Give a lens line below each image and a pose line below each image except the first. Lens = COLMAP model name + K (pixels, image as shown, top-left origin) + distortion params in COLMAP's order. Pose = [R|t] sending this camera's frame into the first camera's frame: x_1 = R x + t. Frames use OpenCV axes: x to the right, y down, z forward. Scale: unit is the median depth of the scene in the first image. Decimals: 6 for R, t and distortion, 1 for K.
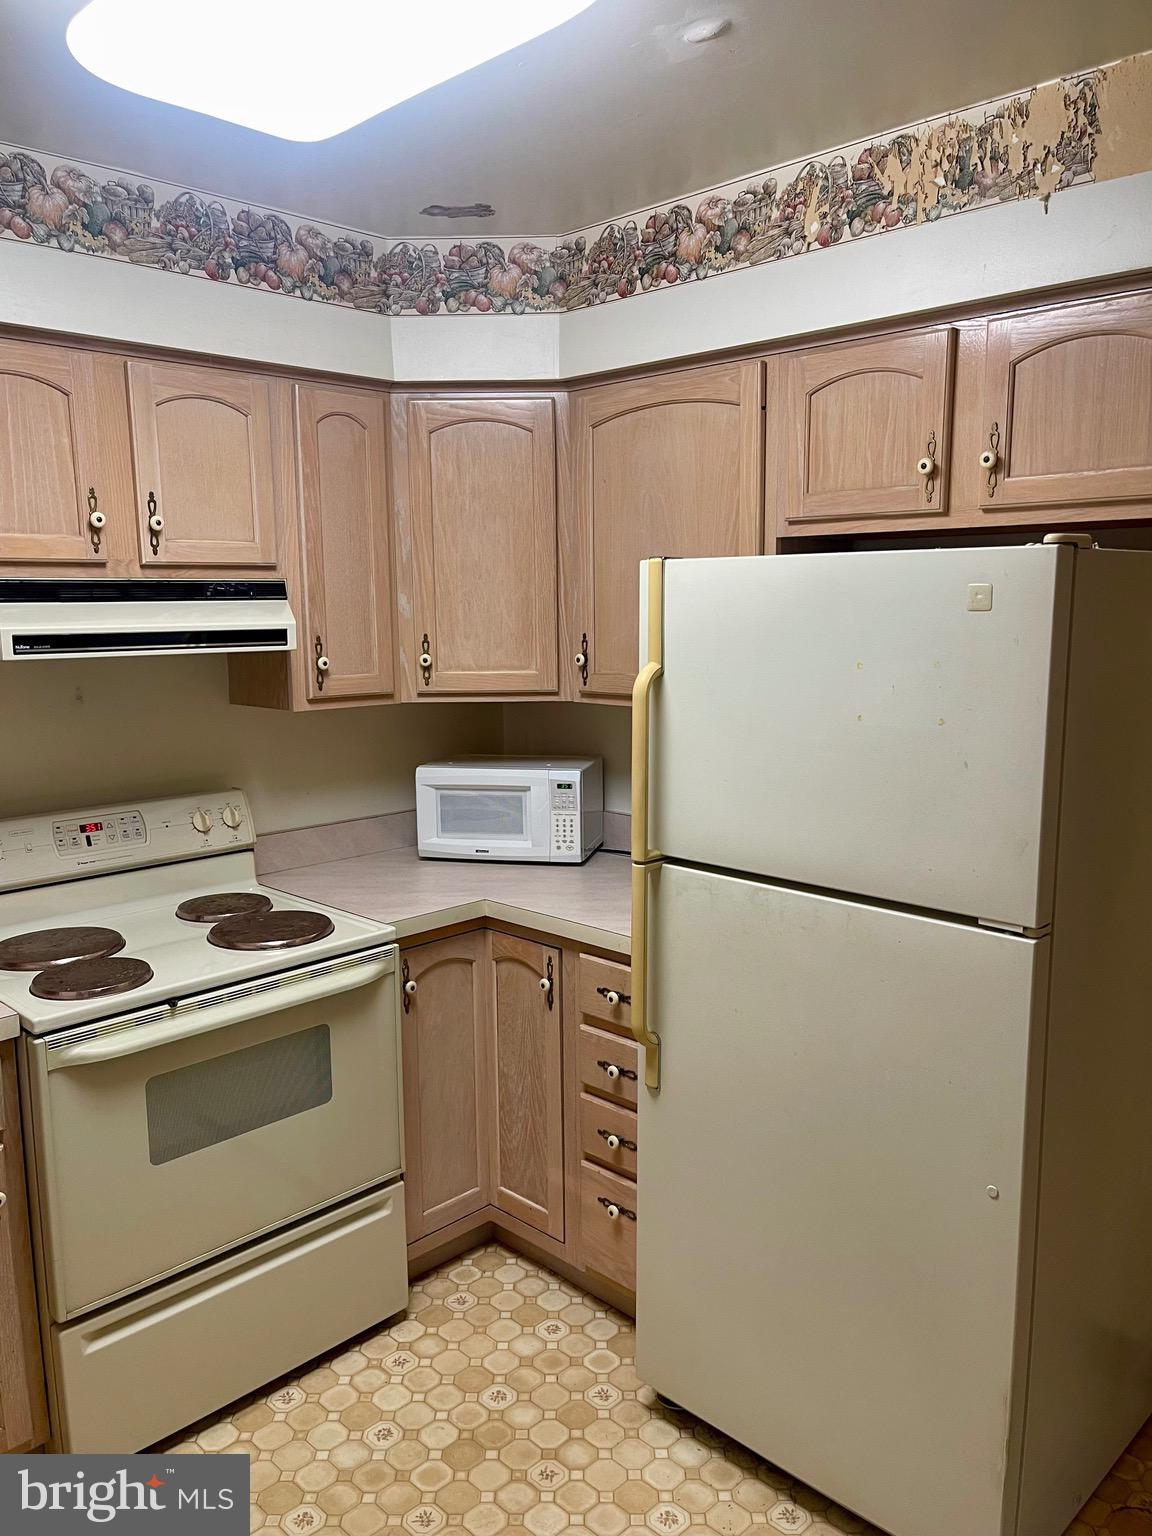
lens RADIAL K [[1165.3, 0, 574.6], [0, 1165.3, 777.8], [0, 0, 1]] dist [0.053013, -0.060712]
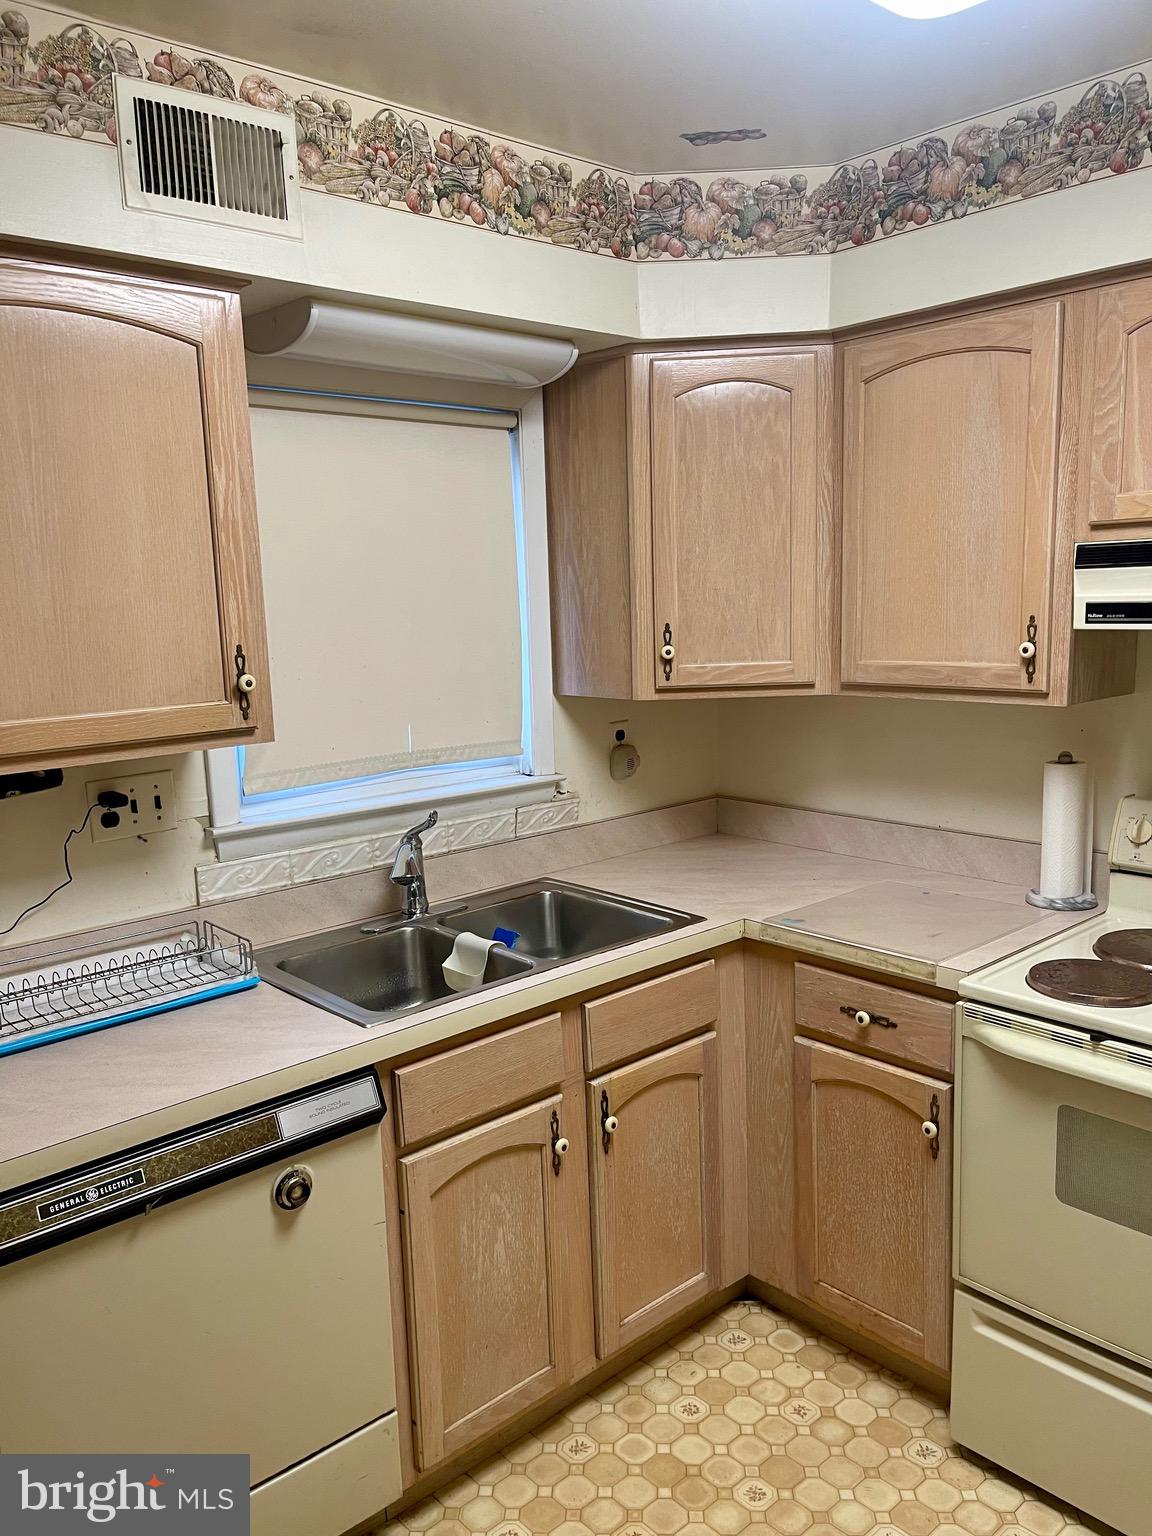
lens RADIAL K [[1165.3, 0, 586.7], [0, 1165.3, 772.2], [0, 0, 1]] dist [0.053013, -0.060712]
pose [[-0.054718, 0.167681, -0.984322, 0.433760], [-0.118128, 0.977788, 0.173135, -0.089958], [0.991490, 0.125749, -0.033694, 0.561180]]
